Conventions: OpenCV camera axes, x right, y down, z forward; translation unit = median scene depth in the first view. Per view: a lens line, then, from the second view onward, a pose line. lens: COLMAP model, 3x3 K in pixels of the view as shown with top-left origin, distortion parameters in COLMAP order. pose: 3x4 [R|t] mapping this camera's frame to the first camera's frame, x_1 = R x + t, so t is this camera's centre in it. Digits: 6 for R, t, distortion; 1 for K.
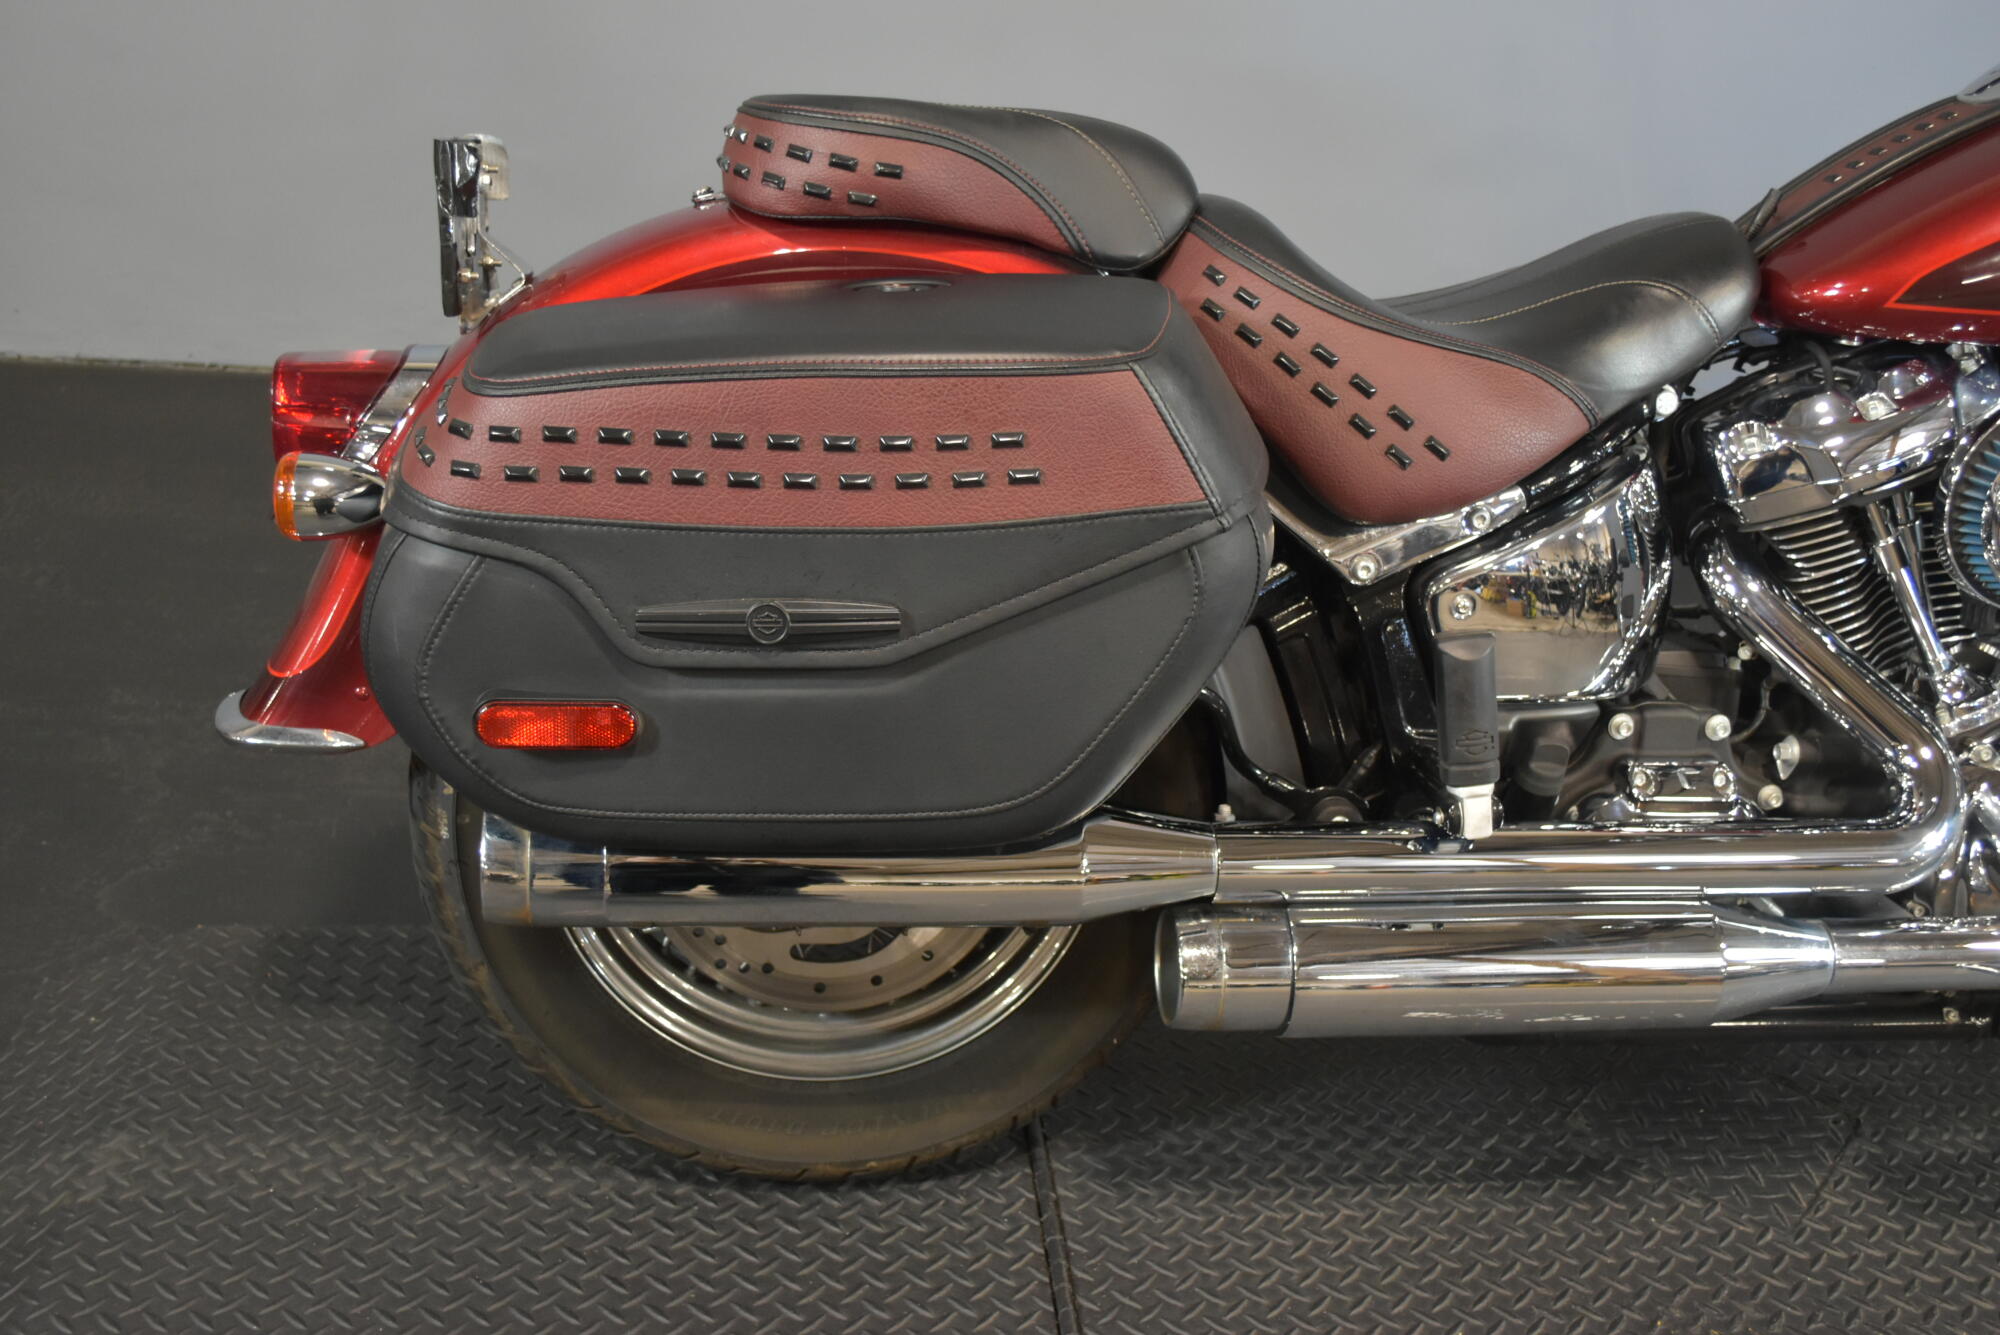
lens RADIAL K [[2058.2, 0, 1003.8], [0, 2058.2, 671.7], [0, 0, 1]] dist [0.004820, 0.000000]
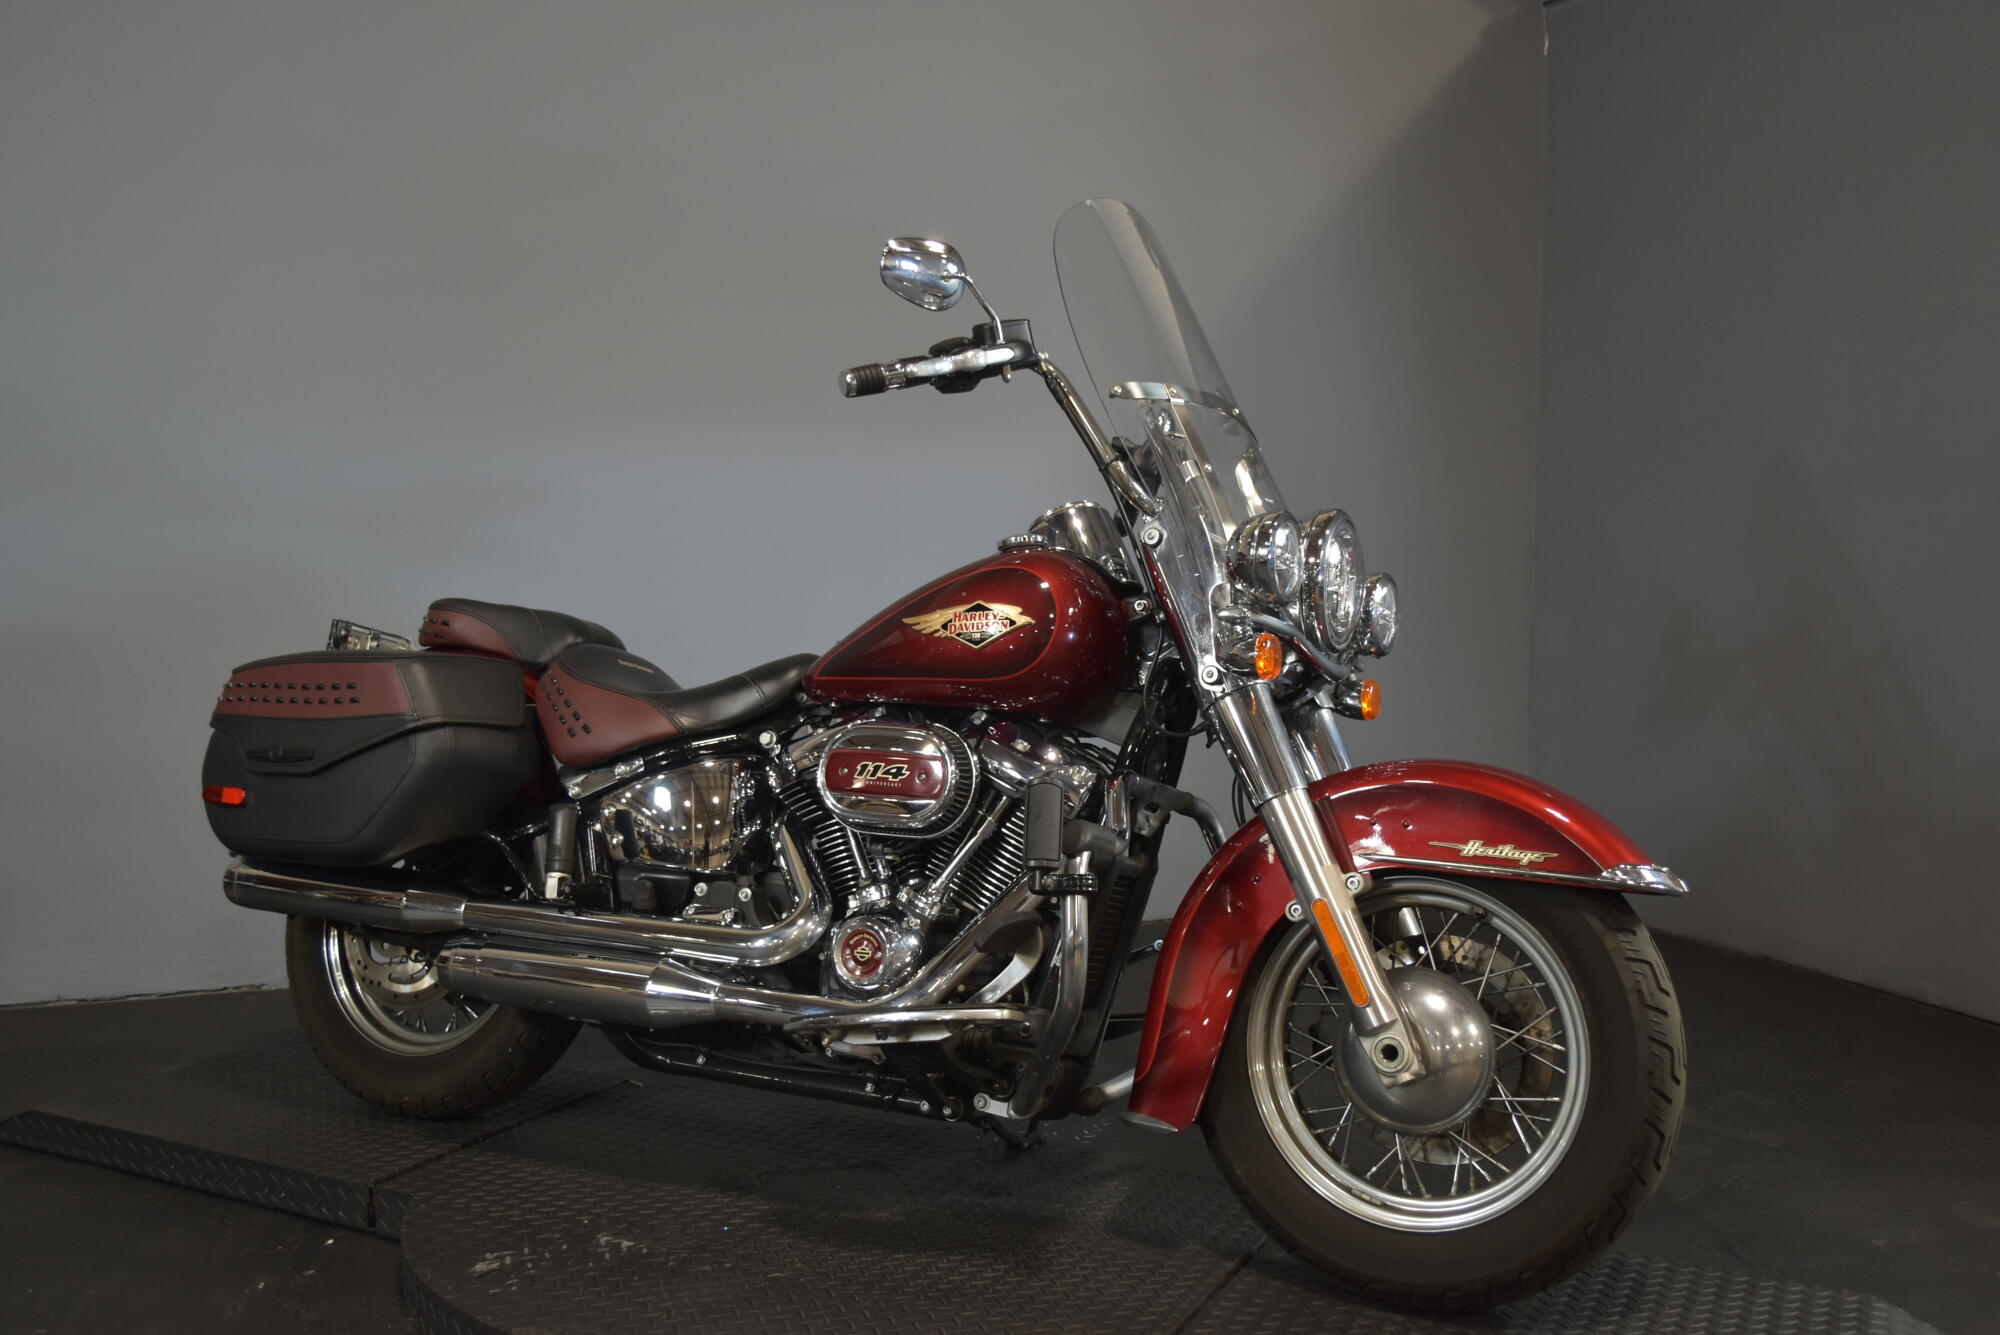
lens RADIAL K [[1896.1, 0, 1011.0], [0, 1896.1, 652.7], [0, 0, 1]] dist [-0.025960, 0.000000]
pose [[0.829812, -0.036280, -0.556862, 1.731662], [-0.215863, 0.899335, -0.380262, 0.496160], [0.514602, 0.435752, 0.738448, -0.311370]]
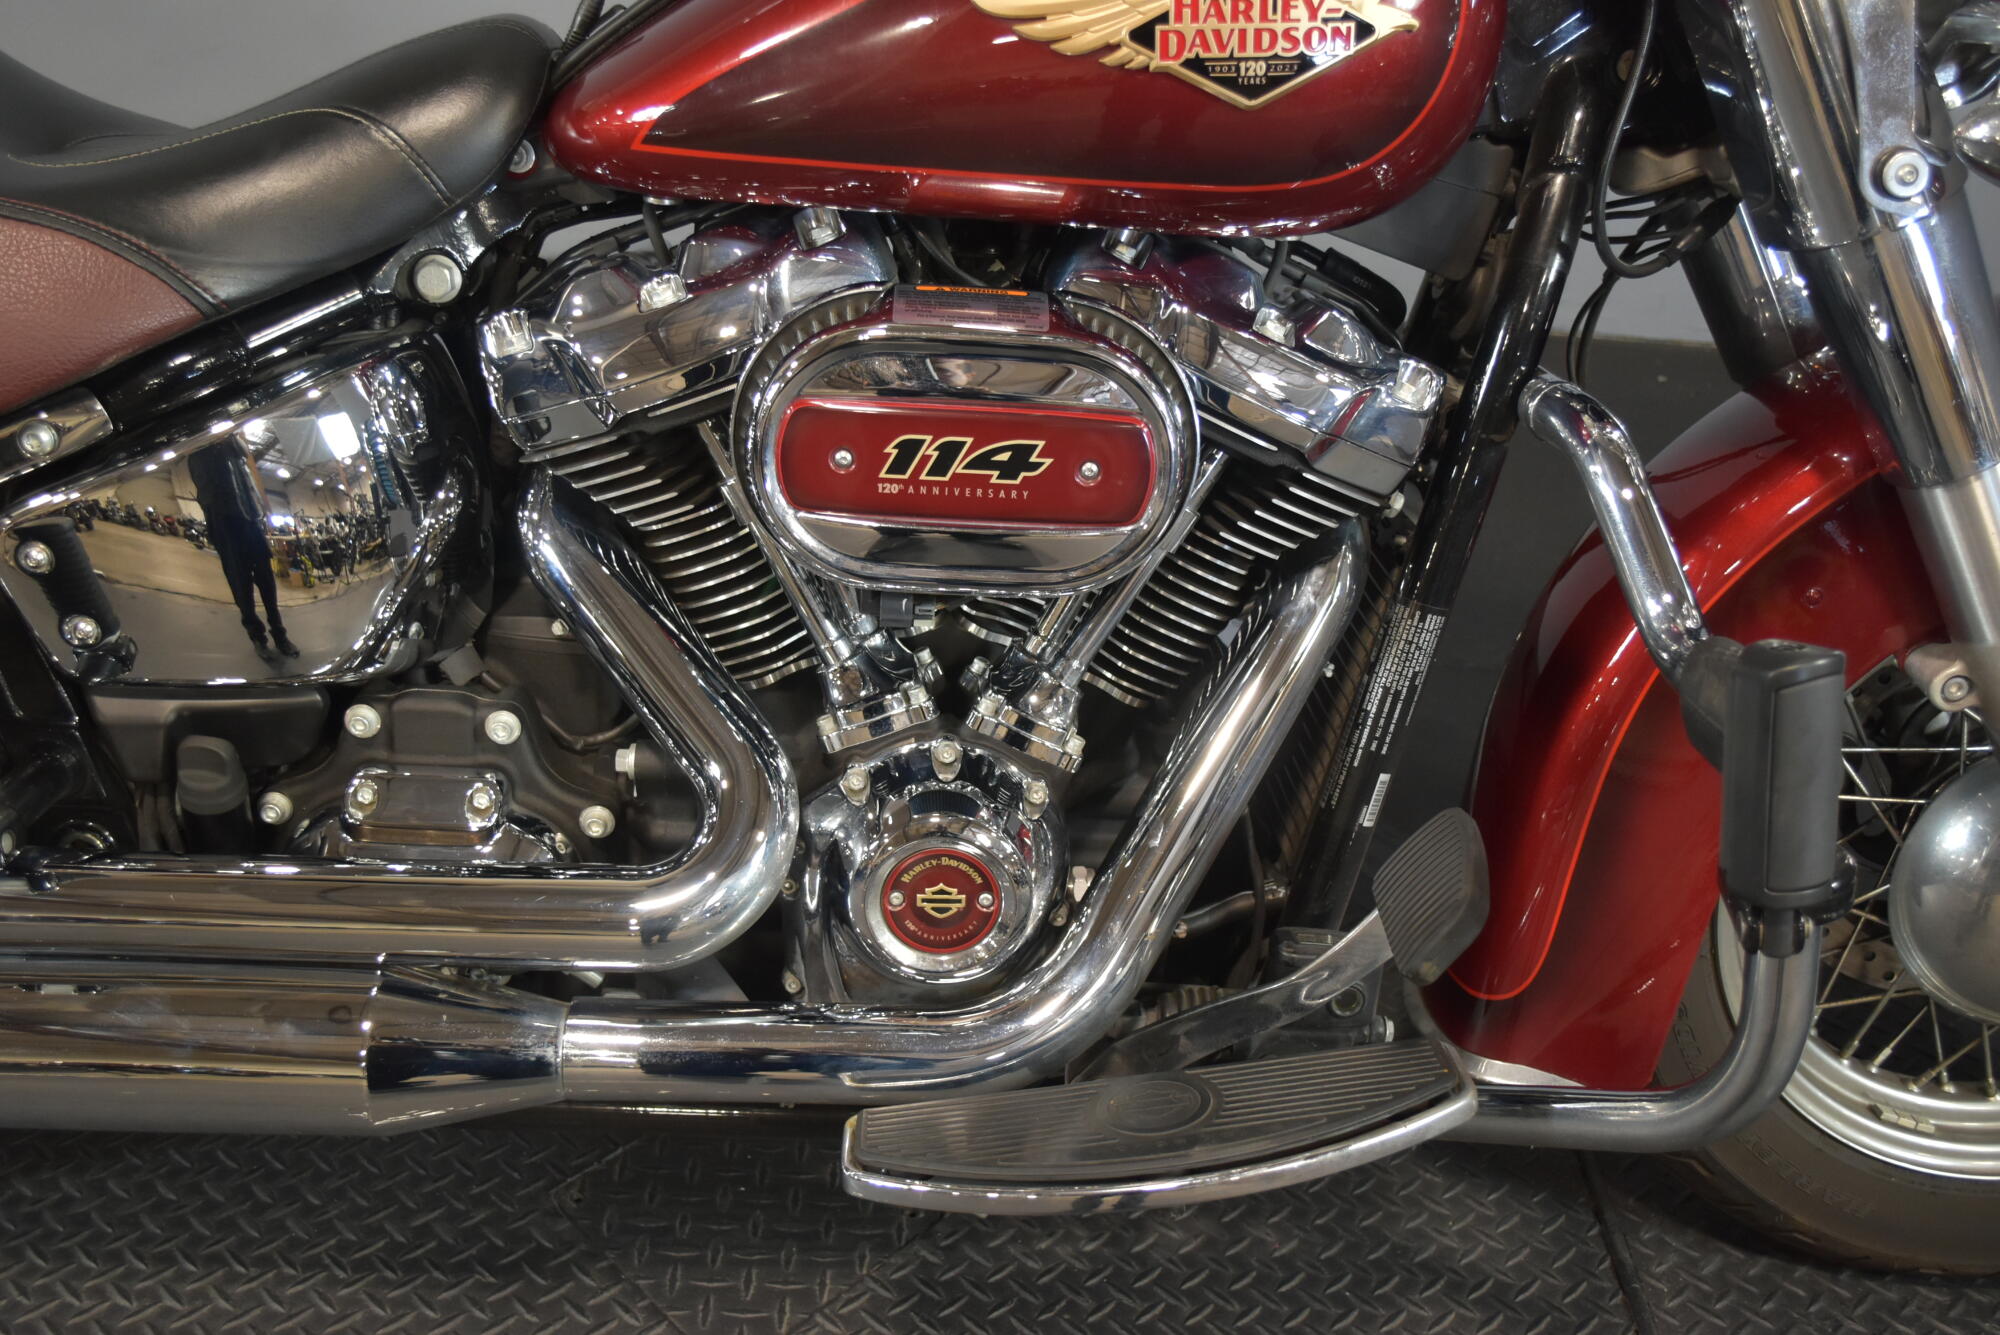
lens RADIAL K [[1892.8, 0, 989.9], [0, 1892.8, 664.7], [0, 0, 1]] dist [0.005686, 0.000000]
pose [[0.994988, 0.034960, -0.093684, 0.656762], [-0.029968, 0.998082, 0.054176, -0.044757], [0.095399, -0.051097, 0.994127, 0.376336]]
